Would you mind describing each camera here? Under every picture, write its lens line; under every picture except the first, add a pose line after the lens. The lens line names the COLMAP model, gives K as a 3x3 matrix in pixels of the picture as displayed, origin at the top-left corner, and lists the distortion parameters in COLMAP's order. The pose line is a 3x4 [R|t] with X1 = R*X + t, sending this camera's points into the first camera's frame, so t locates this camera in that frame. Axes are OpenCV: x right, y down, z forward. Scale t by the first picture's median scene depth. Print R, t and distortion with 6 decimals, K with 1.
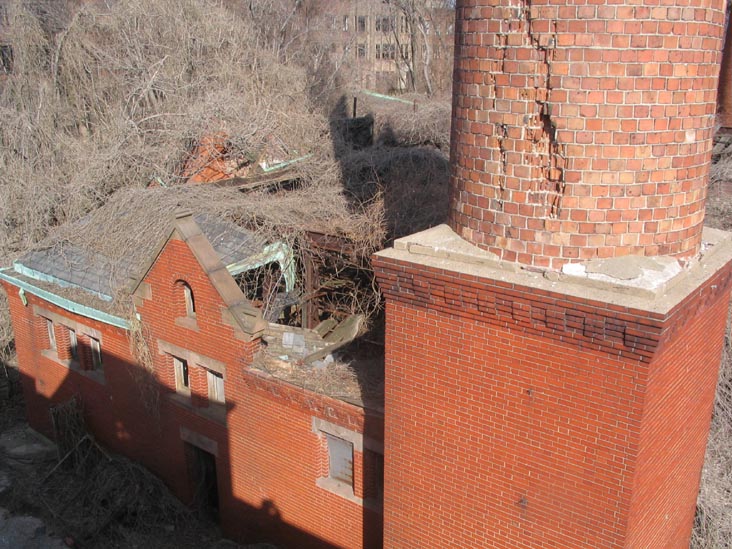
lens RADIAL K [[791.8, 0, 365.6], [0, 791.8, 286.5], [0, 0, 1]] dist [-0.180563, 0.222661]
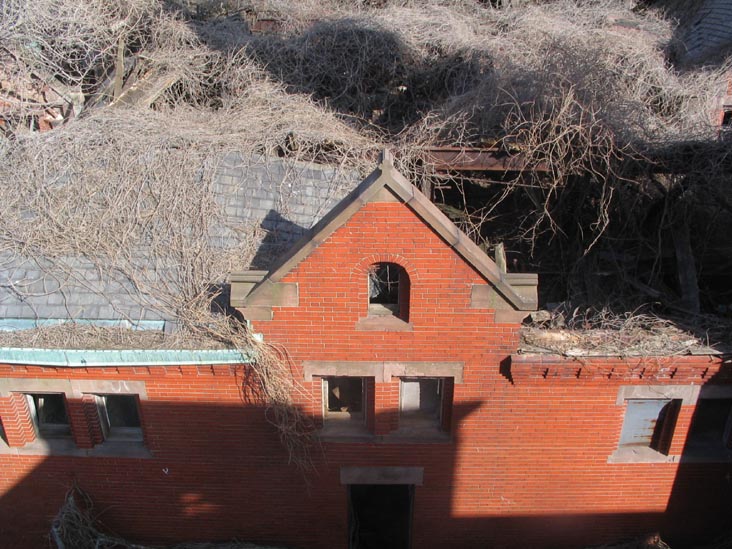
lens RADIAL K [[791.8, 0, 365.6], [0, 791.8, 286.5], [0, 0, 1]] dist [-0.180563, 0.222661]
pose [[0.779417, -0.286347, 0.557238, -0.567200], [0.178038, 0.954003, 0.241207, -0.137348], [-0.600676, -0.088791, 0.794547, 0.461946]]
